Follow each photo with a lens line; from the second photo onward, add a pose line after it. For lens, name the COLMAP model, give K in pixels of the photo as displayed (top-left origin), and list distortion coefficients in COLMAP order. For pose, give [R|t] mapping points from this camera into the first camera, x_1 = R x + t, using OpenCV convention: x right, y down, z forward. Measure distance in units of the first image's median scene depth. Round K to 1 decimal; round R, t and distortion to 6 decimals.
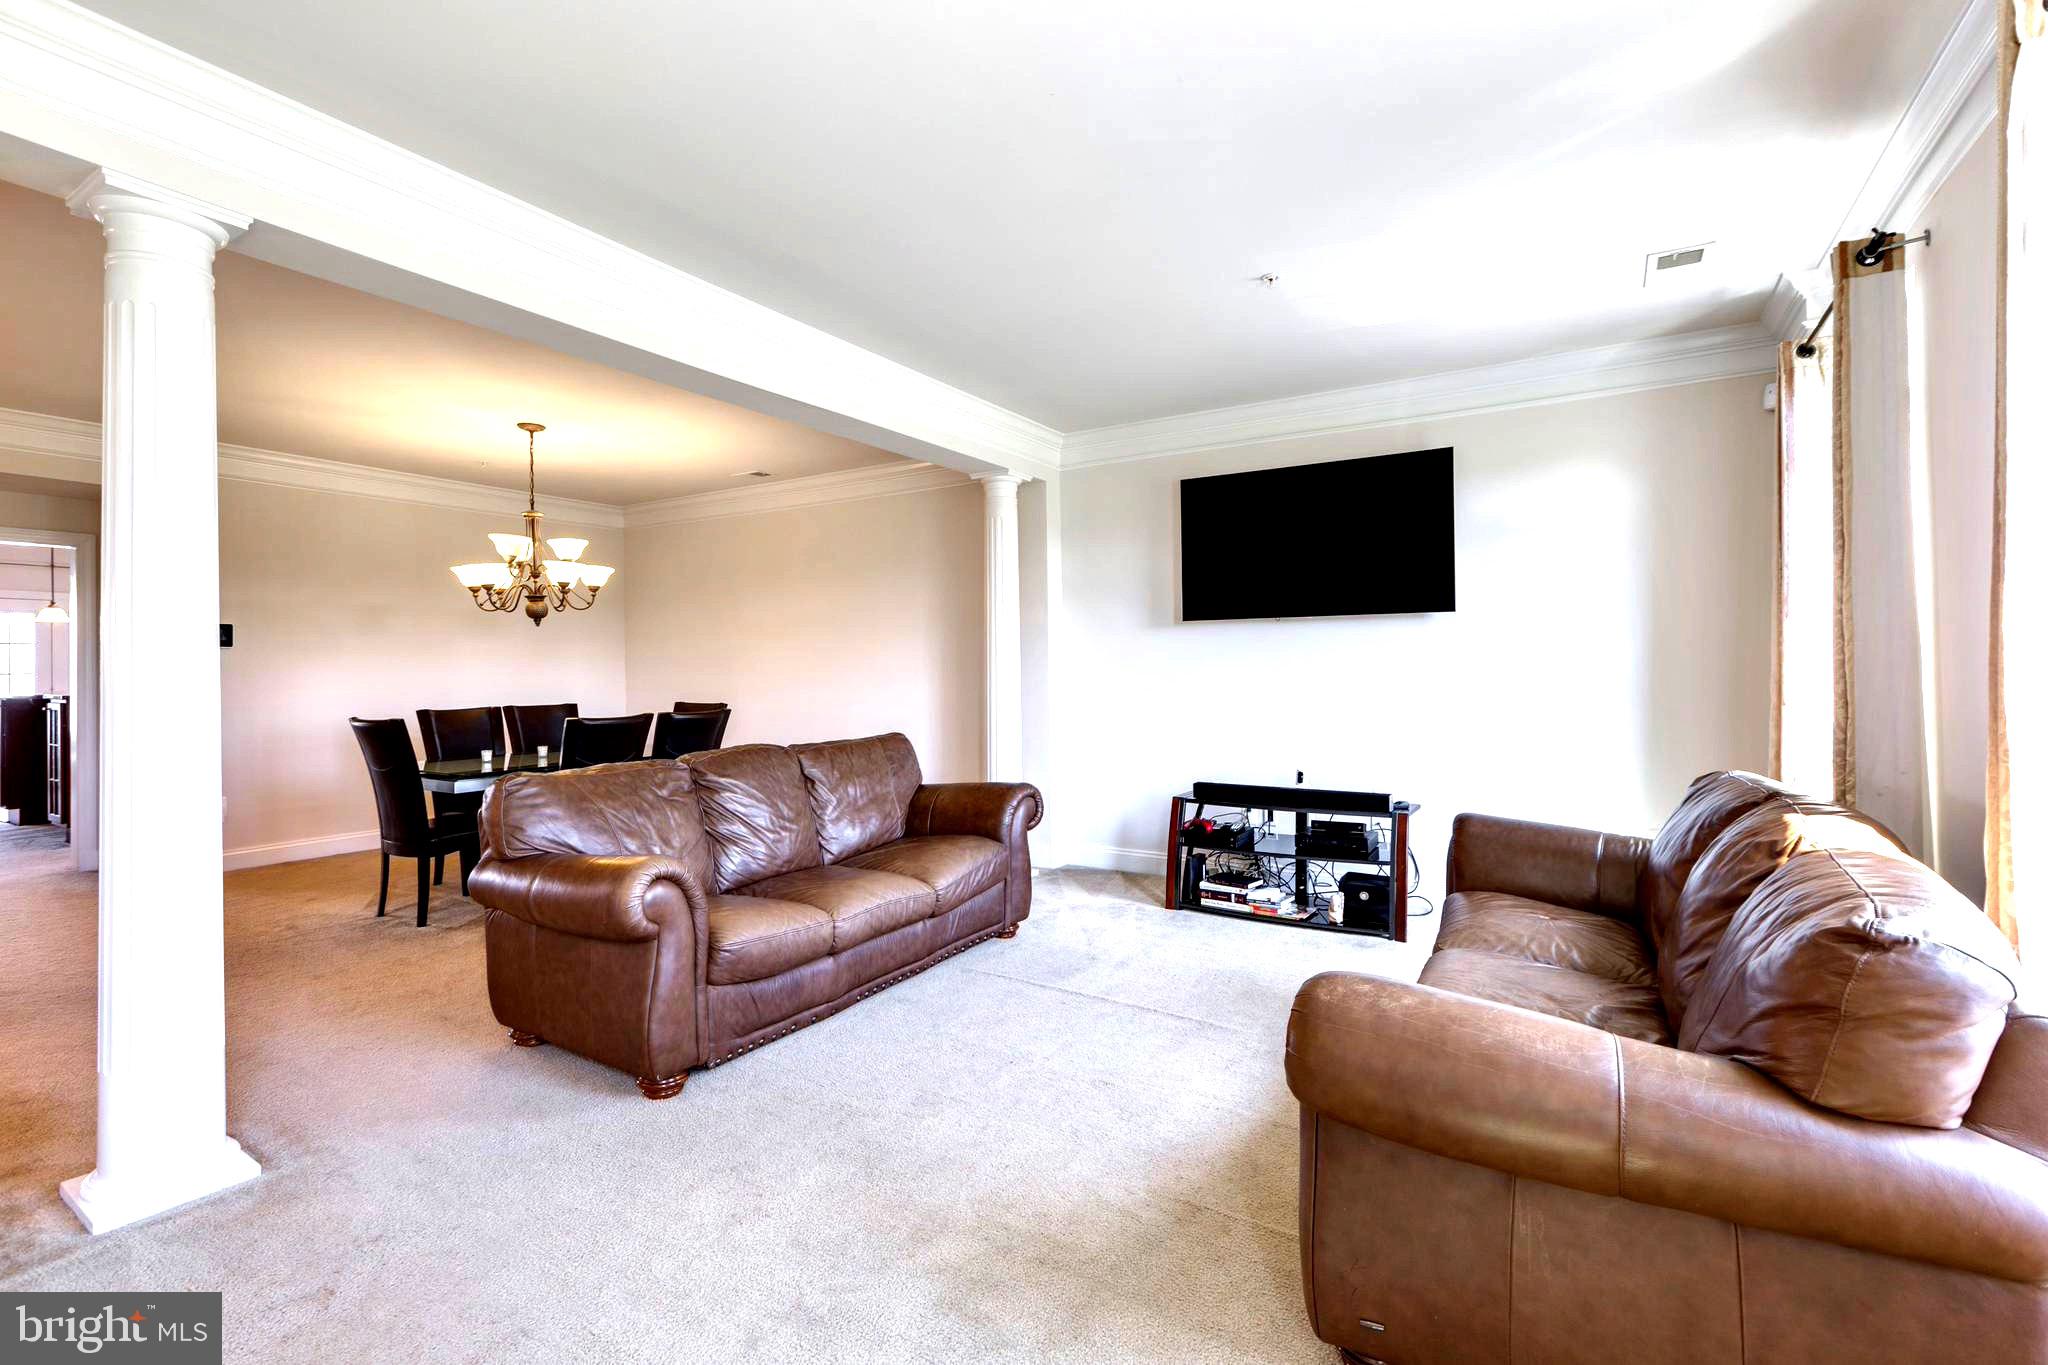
lens RADIAL K [[922.6, 0, 1013.2], [0, 922.6, 654.8], [0, 0, 1]] dist [0.002036, 0.000239]
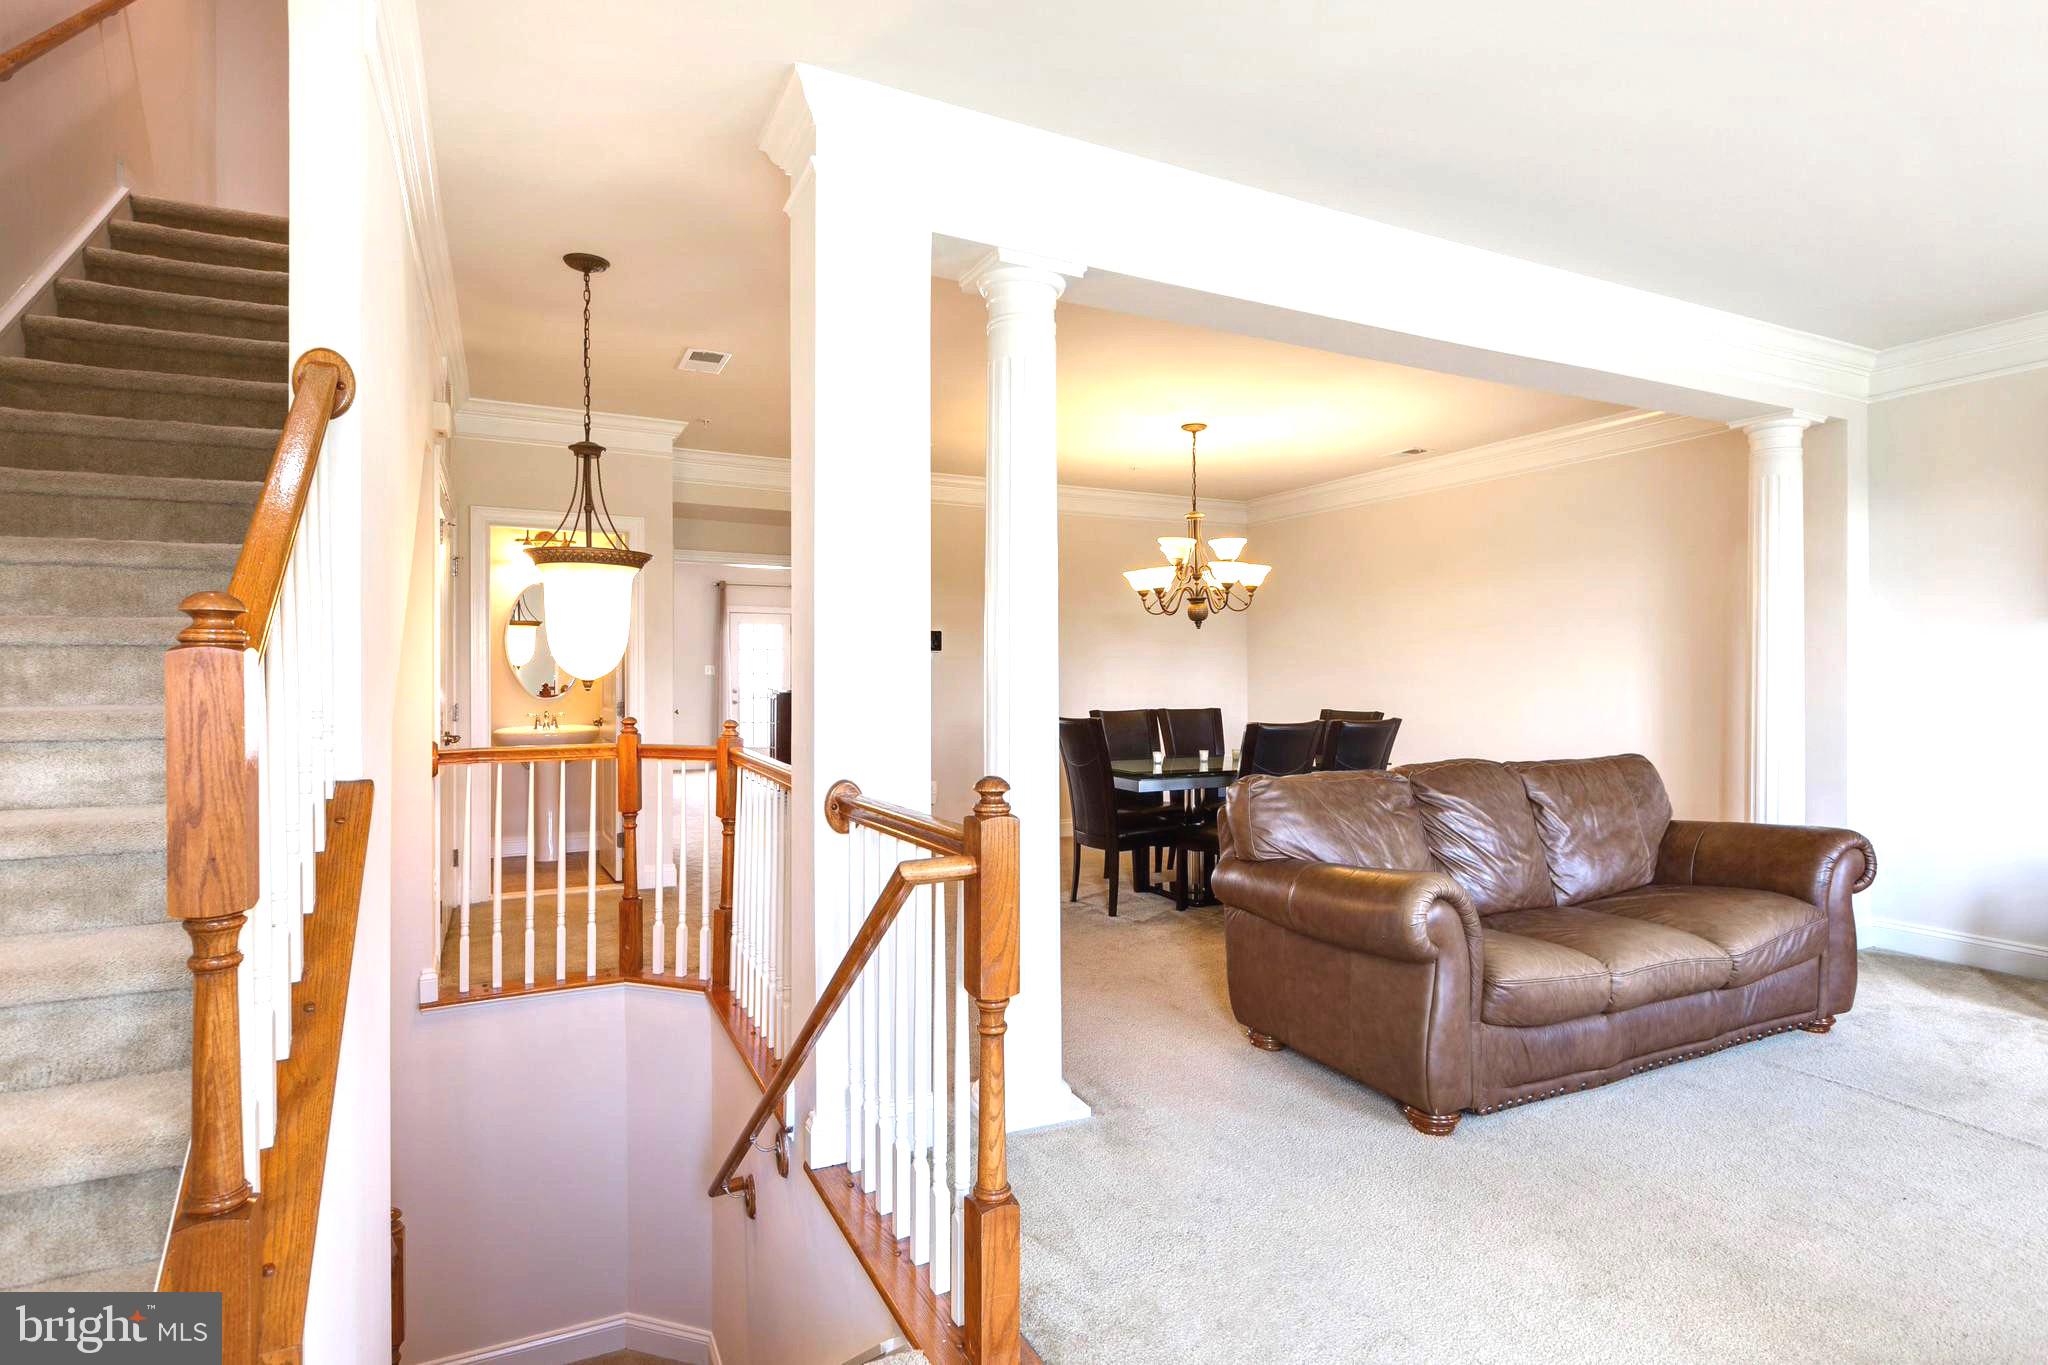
lens RADIAL K [[1042.2, 0, 1023.6], [0, 1042.2, 674.8], [0, 0, 1]] dist [0.000066, -0.000680]
pose [[0.850970, 0.008591, -0.525144, -0.121417], [-0.000778, 0.999886, 0.015097, 0.002063], [0.525214, -0.012438, 0.850879, -0.066149]]
